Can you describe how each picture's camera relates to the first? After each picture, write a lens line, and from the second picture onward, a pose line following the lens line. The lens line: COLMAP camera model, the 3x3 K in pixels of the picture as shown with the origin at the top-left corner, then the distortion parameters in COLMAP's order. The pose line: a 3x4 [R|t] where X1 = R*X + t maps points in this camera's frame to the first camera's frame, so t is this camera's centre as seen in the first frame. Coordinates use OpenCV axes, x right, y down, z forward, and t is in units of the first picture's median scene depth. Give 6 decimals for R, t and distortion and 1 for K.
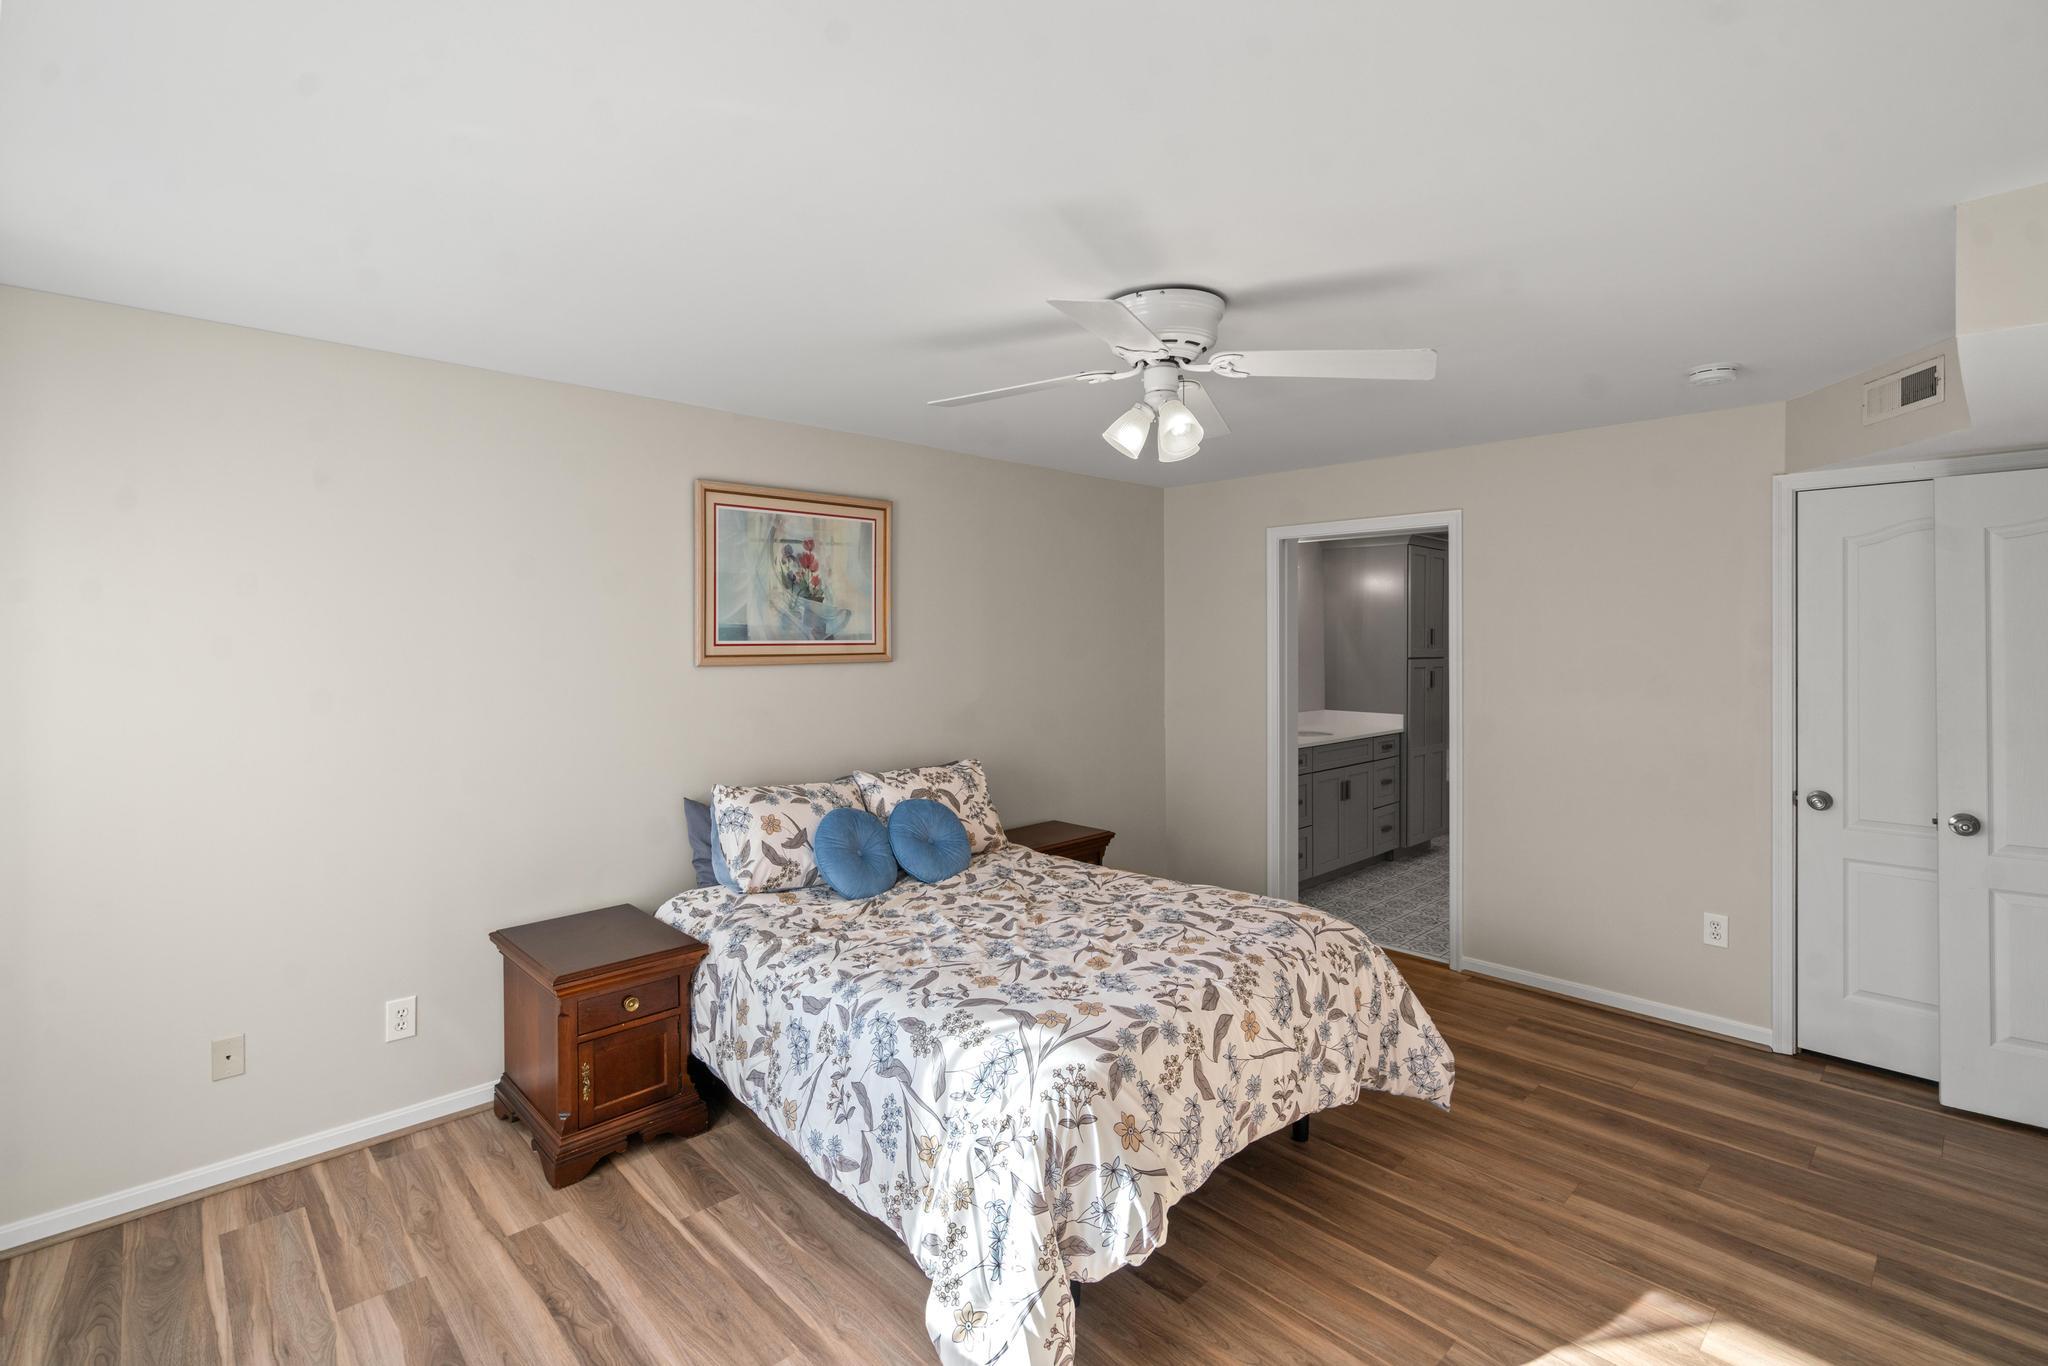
lens RADIAL K [[931.7, 0, 1024.9], [0, 931.7, 647.1], [0, 0, 1]] dist [-0.002561, 0.000187]
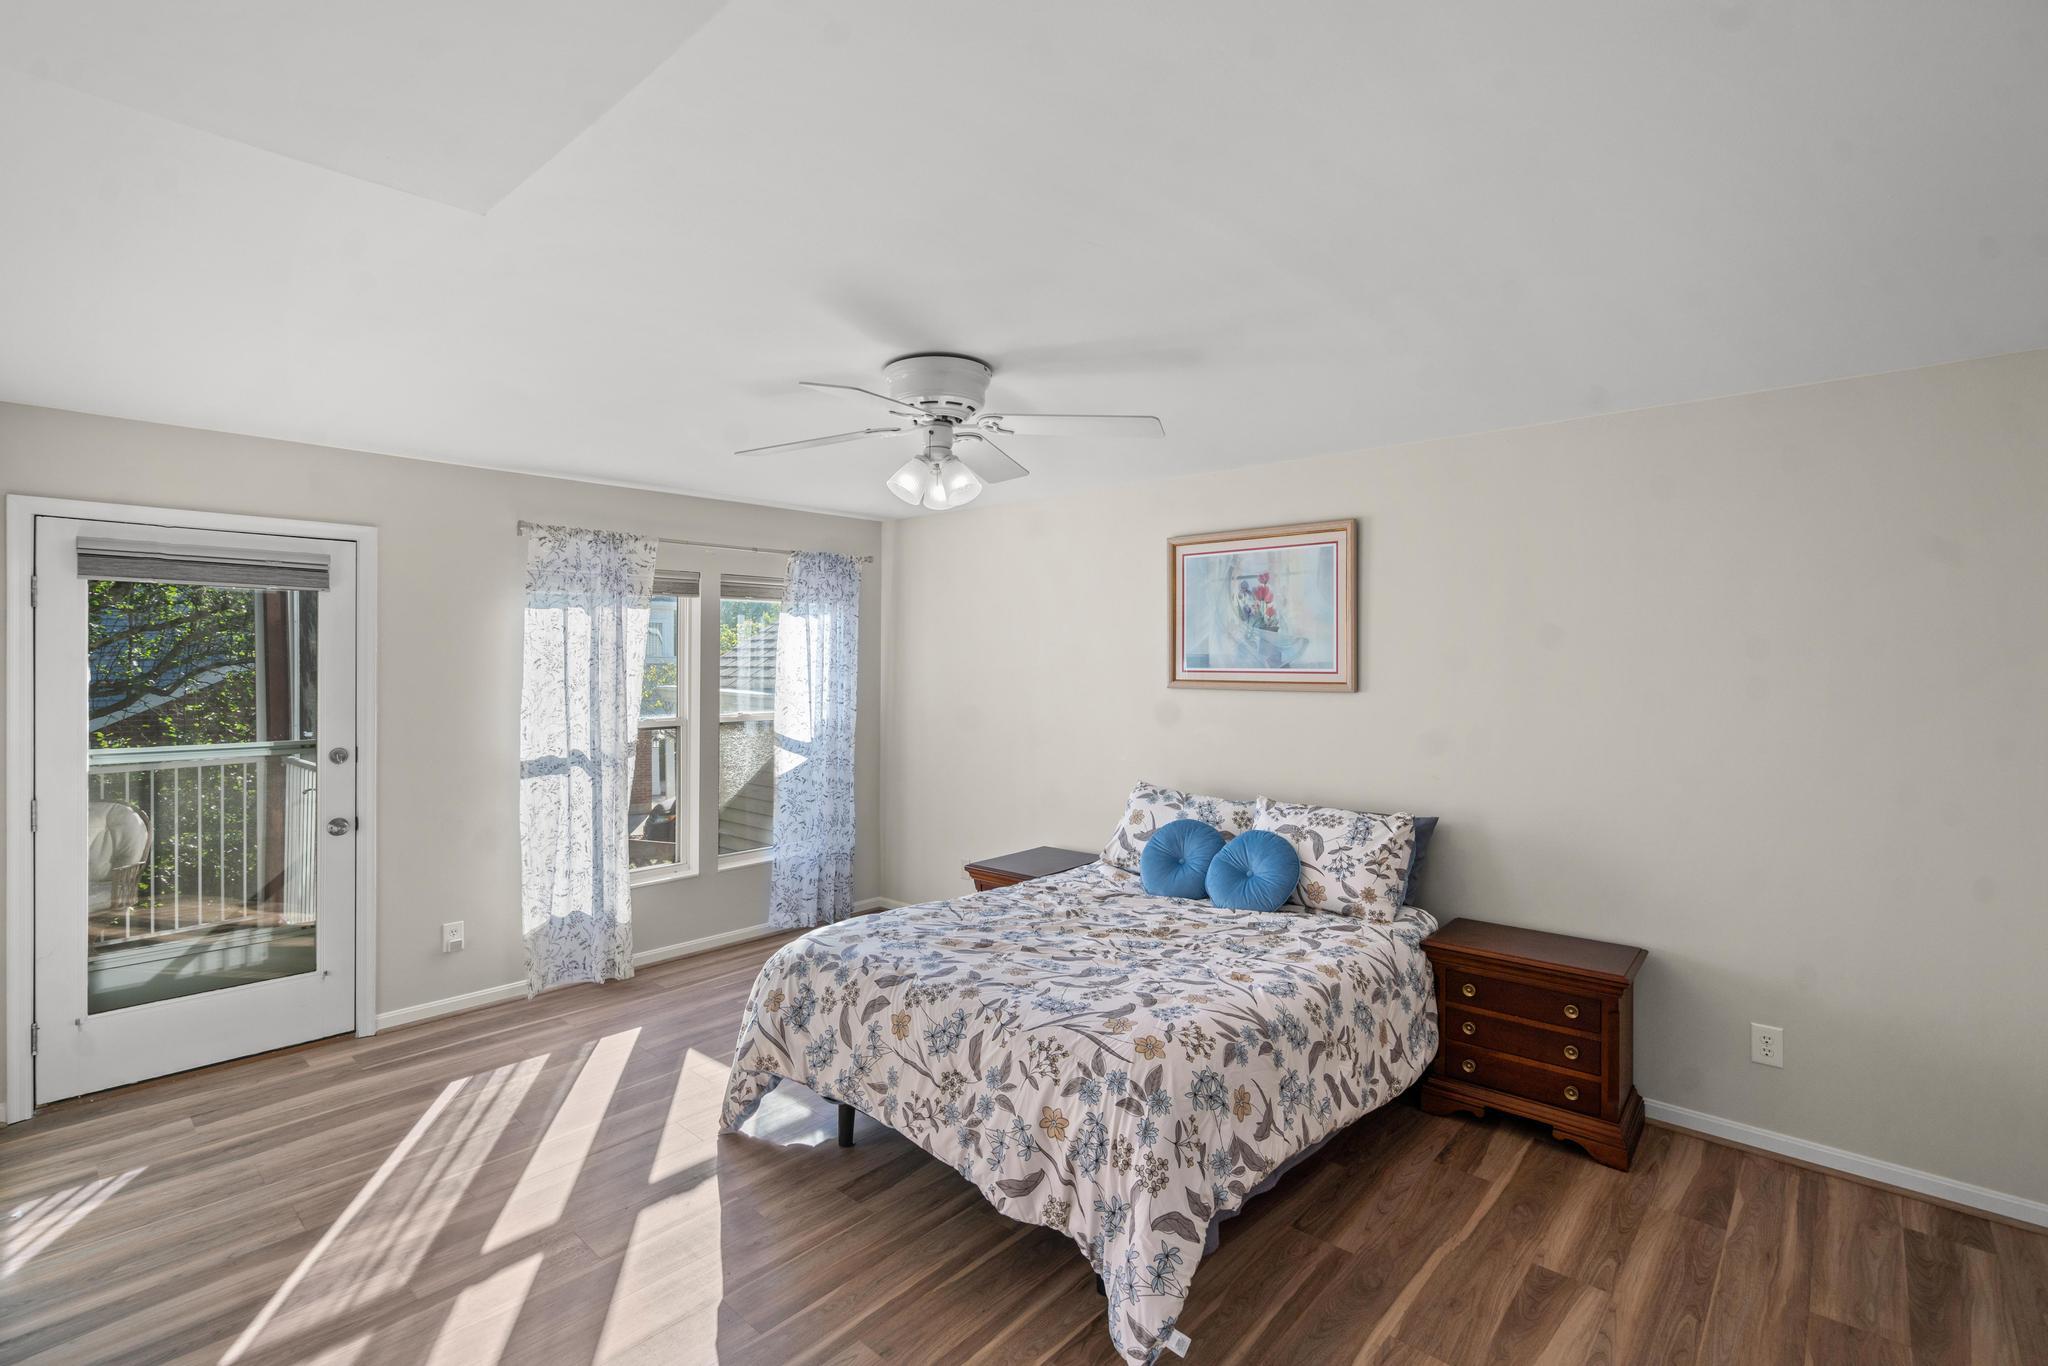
lens RADIAL K [[950.8, 0, 1024.0], [0, 950.8, 683.0], [0, 0, 1]] dist [-0.002870, -0.000054]
pose [[0.070420, 0.022310, -0.997268, 0.858238], [-0.014353, 0.999669, 0.021350, -0.010167], [0.997414, 0.012810, 0.070717, 0.676146]]
